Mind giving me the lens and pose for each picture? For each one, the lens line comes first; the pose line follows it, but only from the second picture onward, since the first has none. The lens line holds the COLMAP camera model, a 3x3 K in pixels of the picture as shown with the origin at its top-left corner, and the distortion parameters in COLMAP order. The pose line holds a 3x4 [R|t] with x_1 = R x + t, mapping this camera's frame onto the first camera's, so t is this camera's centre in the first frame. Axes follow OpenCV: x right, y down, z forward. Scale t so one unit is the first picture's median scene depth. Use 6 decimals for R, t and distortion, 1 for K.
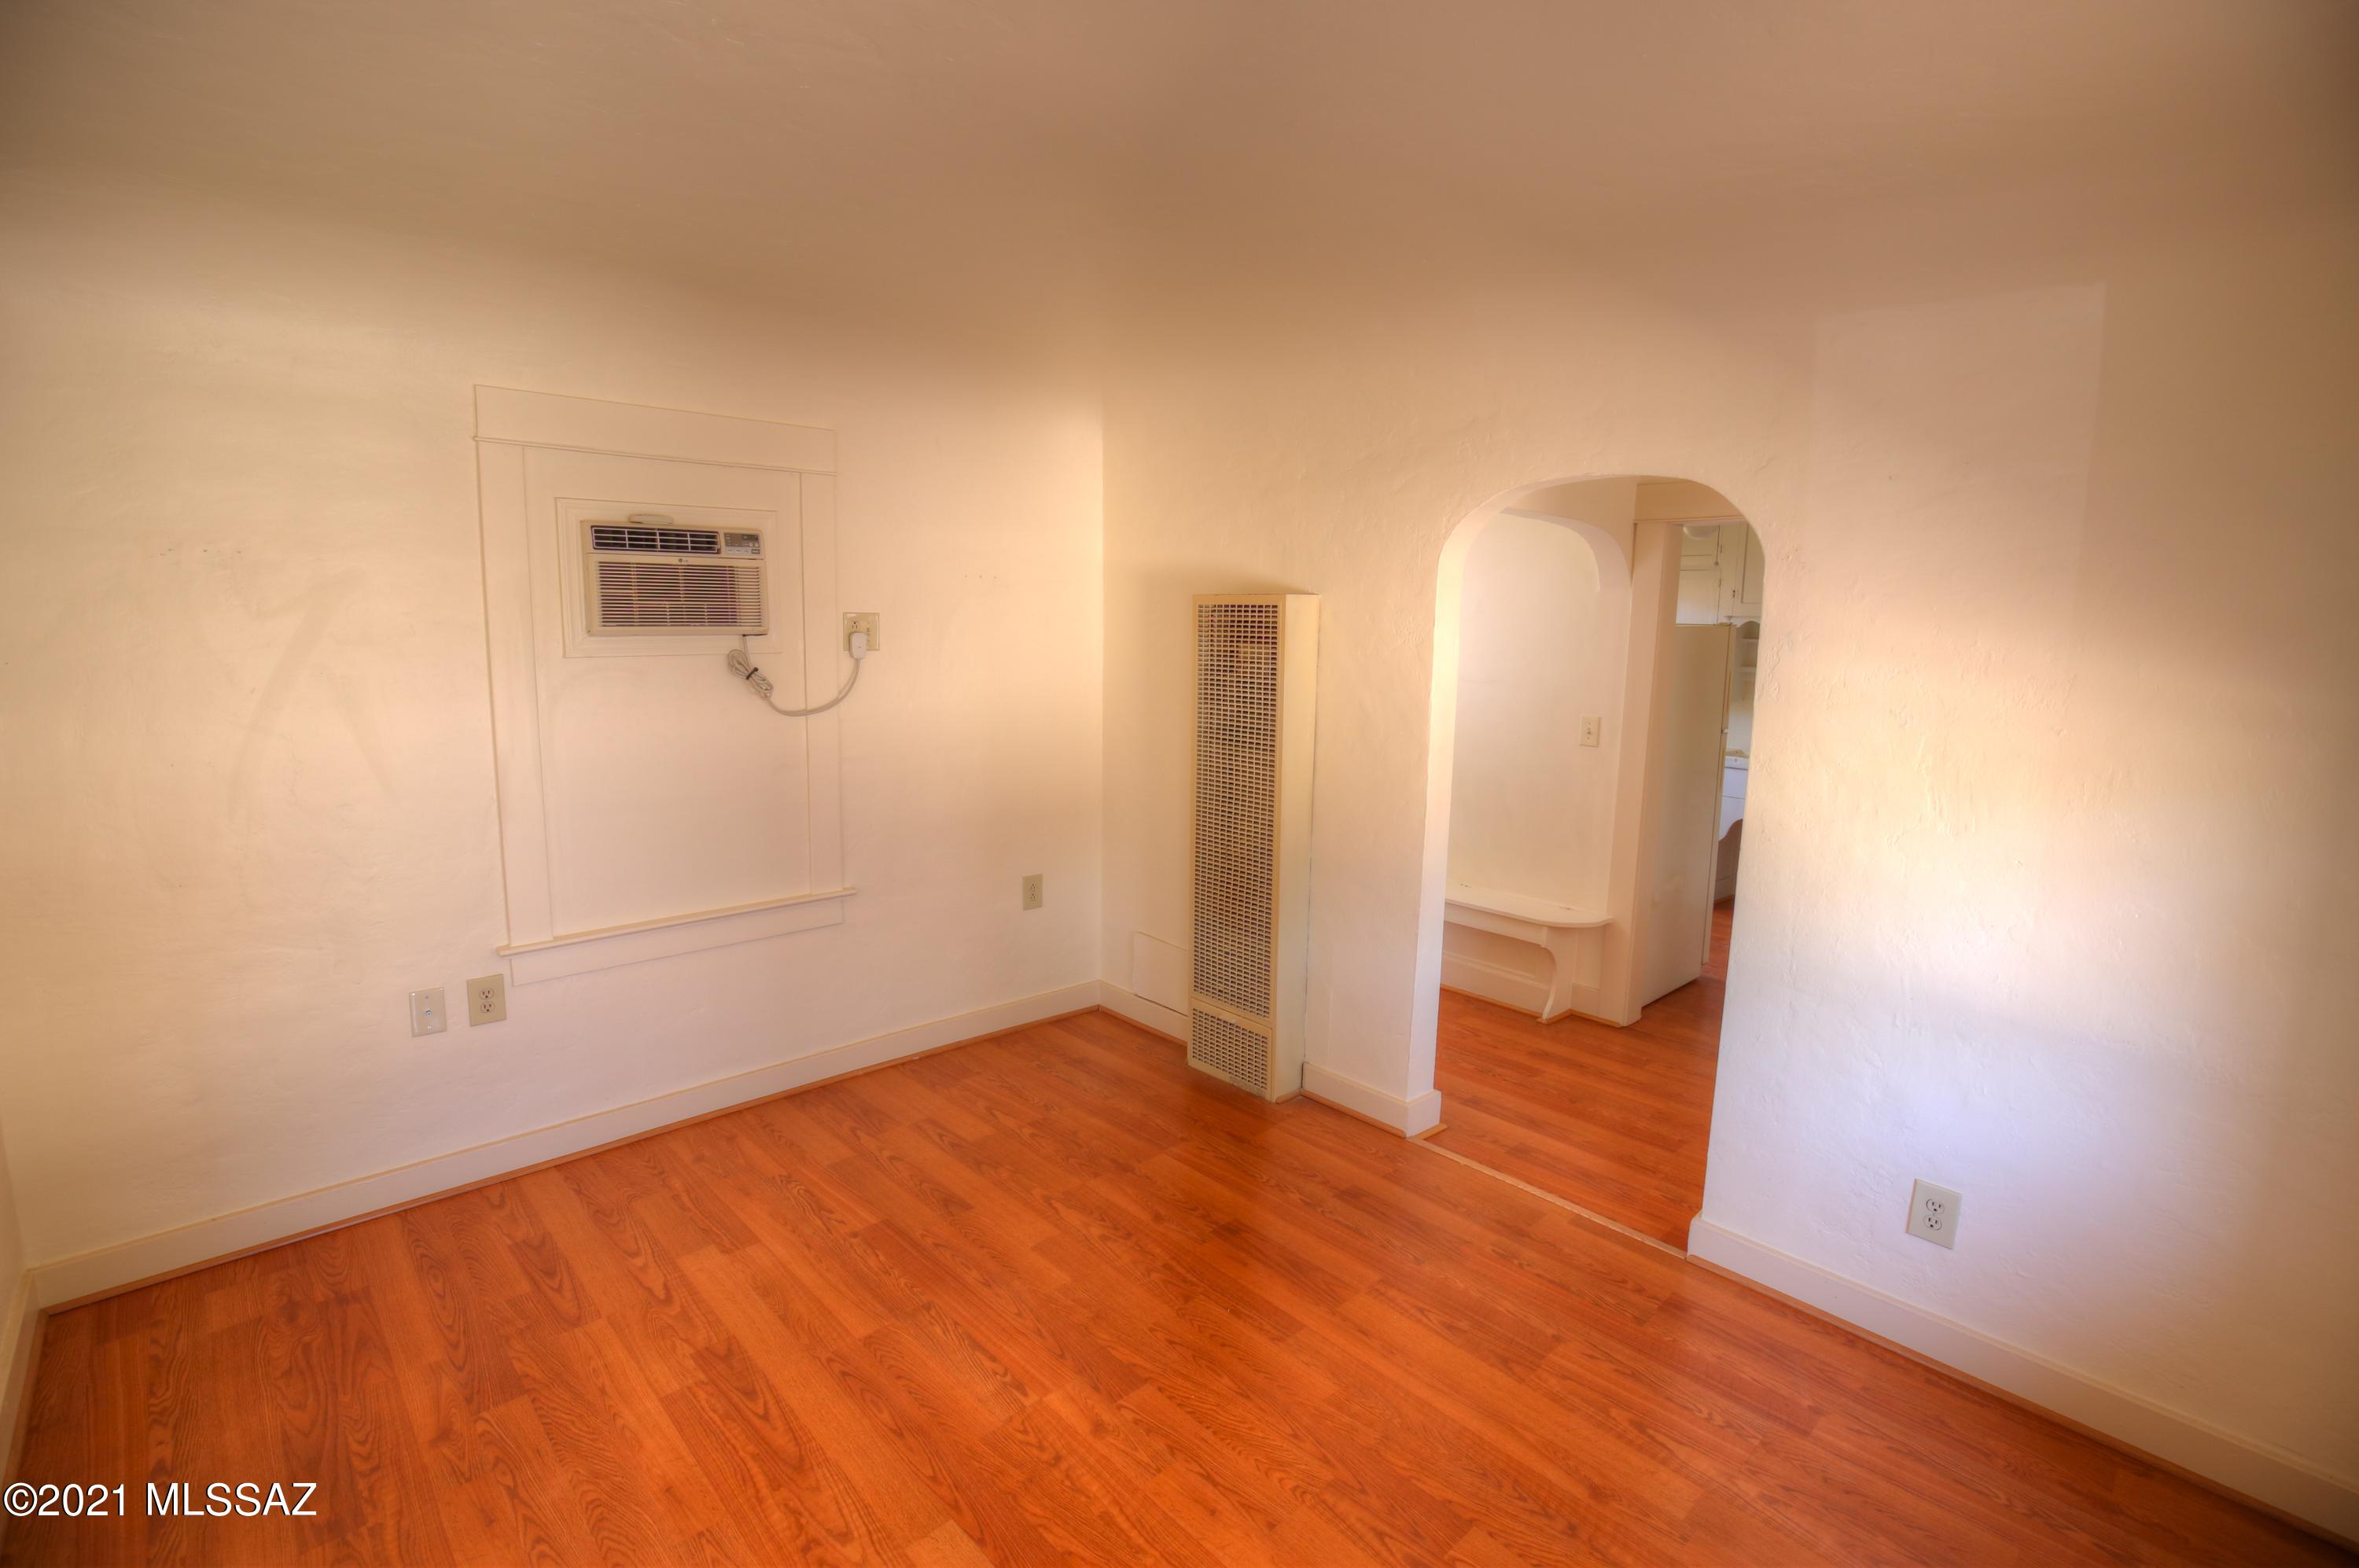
lens RADIAL K [[1081.2, 0, 1179.5], [0, 1081.2, 784.0], [0, 0, 1]] dist [-0.035361, 0.004749]
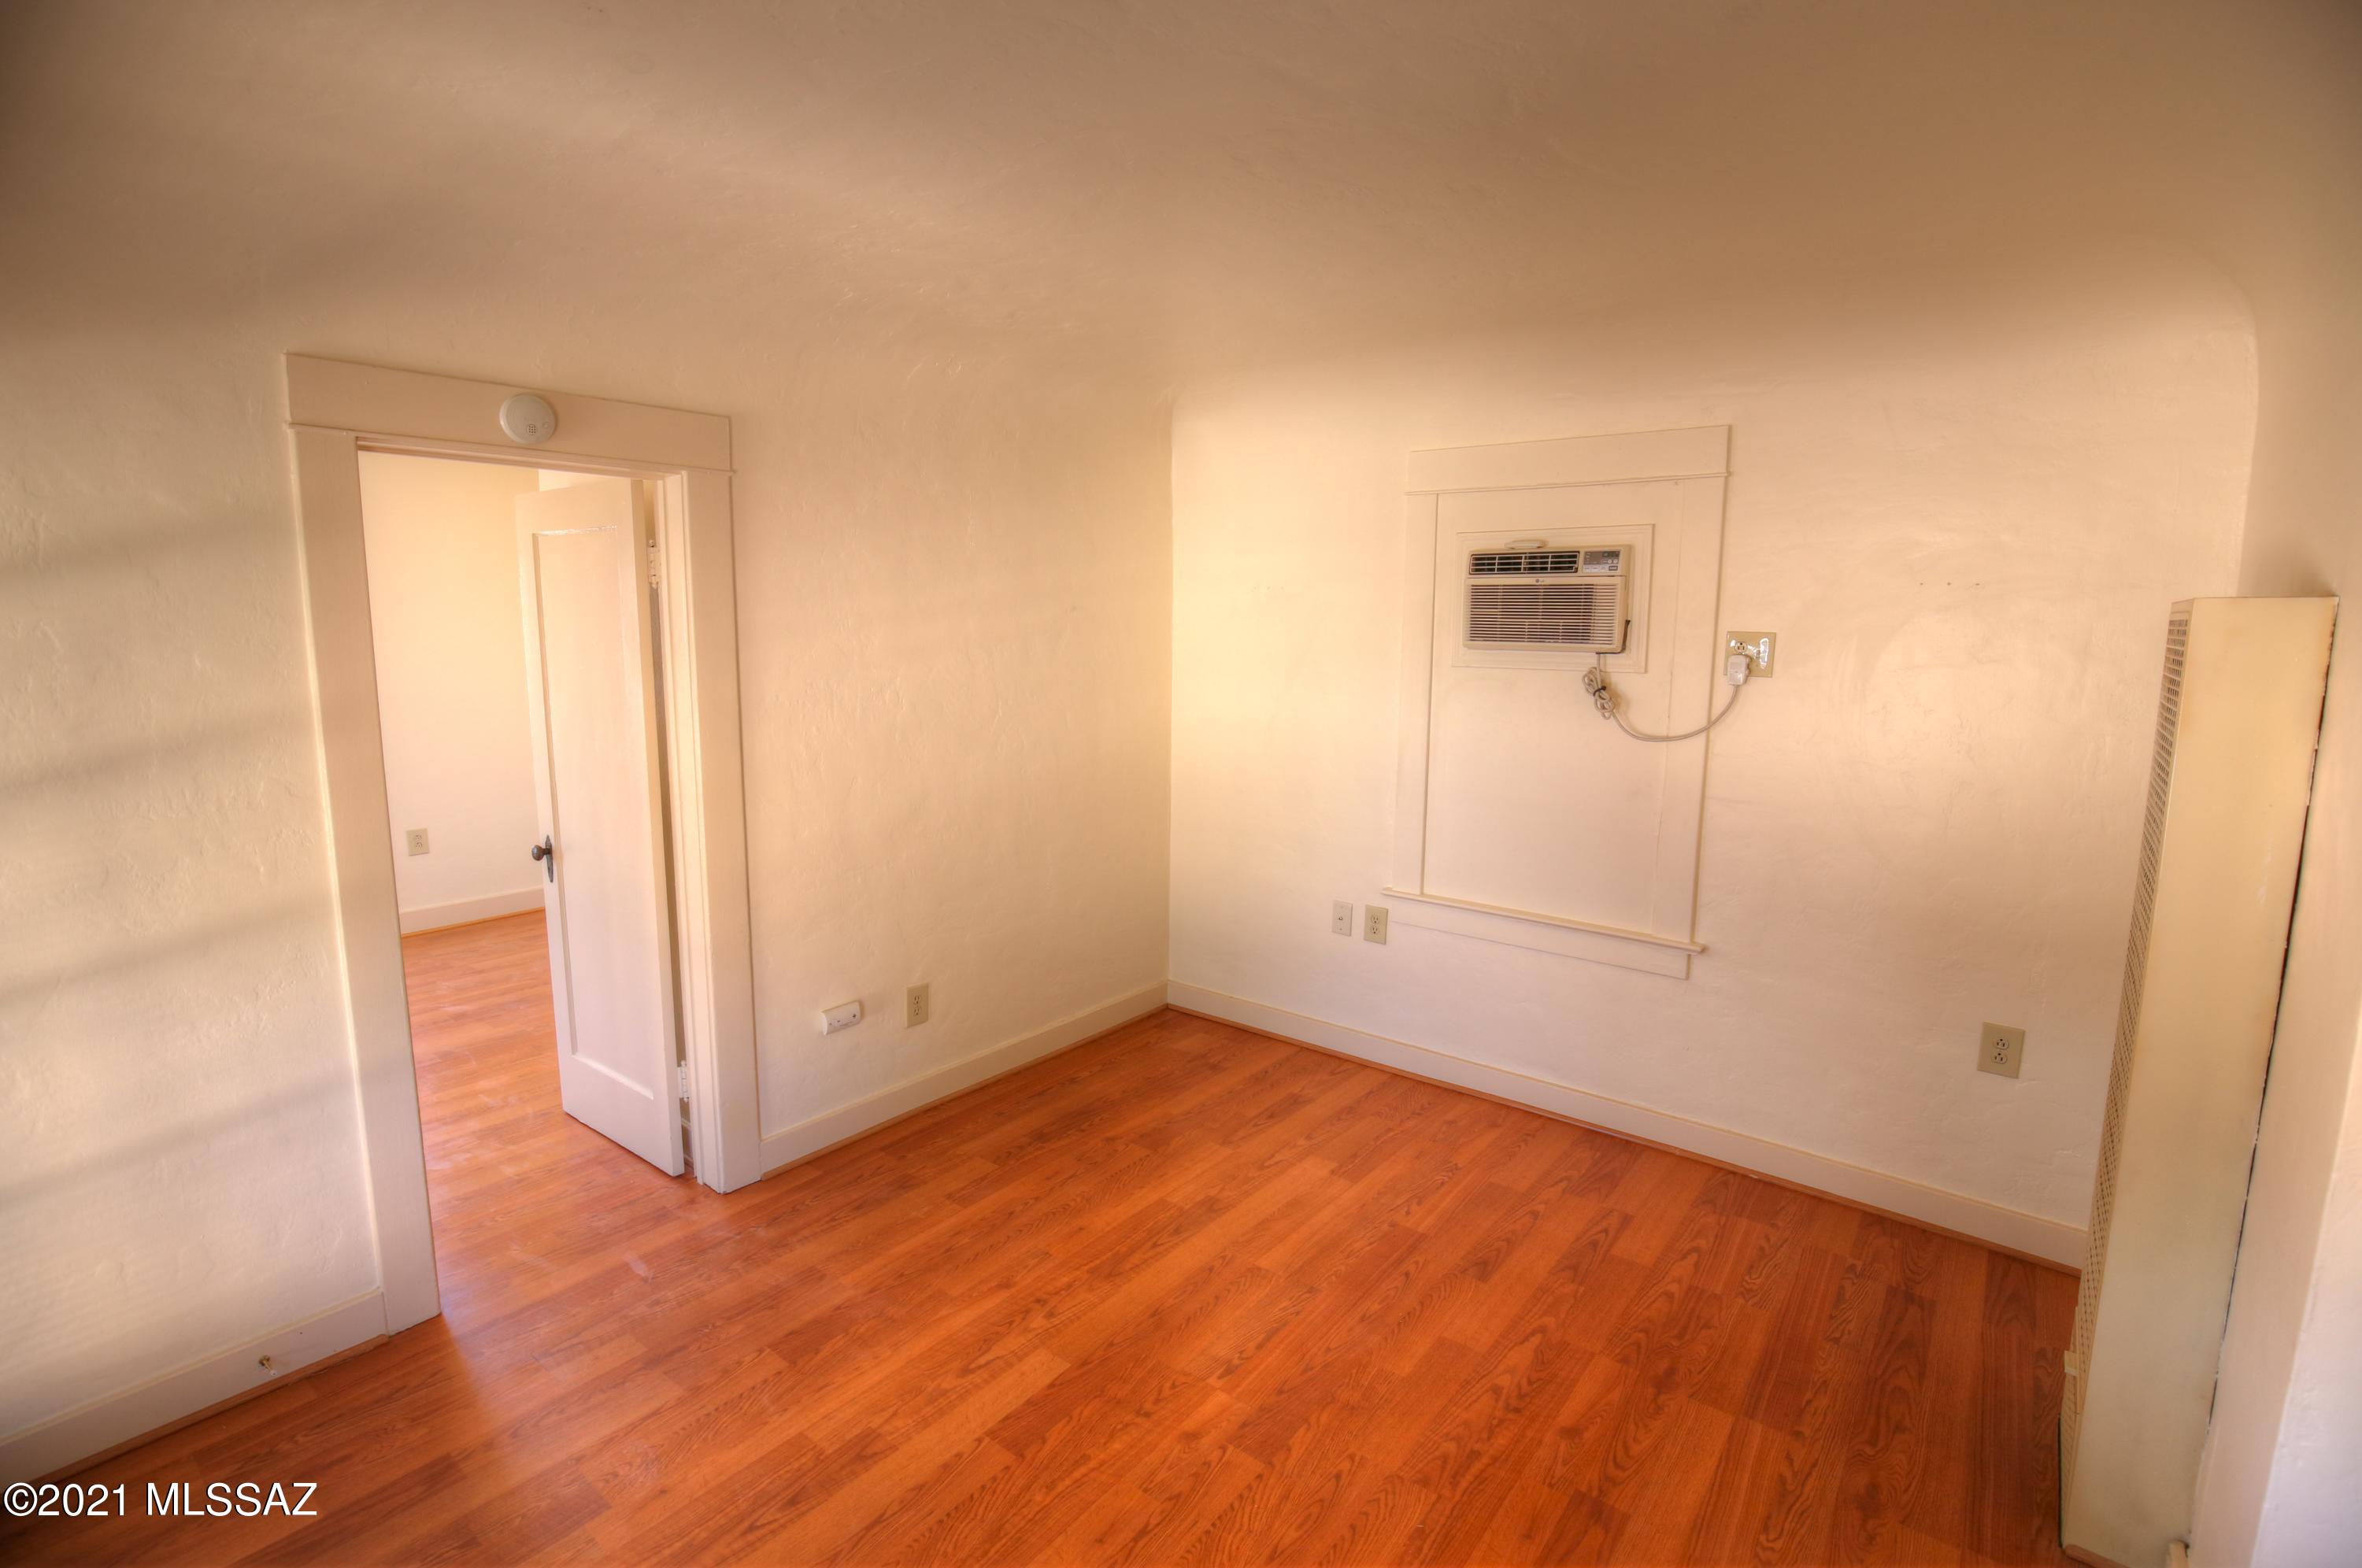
lens RADIAL K [[1085.9, 0, 1181.0], [0, 1085.9, 784.0], [0, 0, 1]] dist [-0.014964, -0.000228]
pose [[0.144910, 0.137968, -0.979778, 0.594182], [-0.161746, 0.980213, 0.114106, -0.079226], [0.976135, 0.141940, 0.164359, 0.526885]]
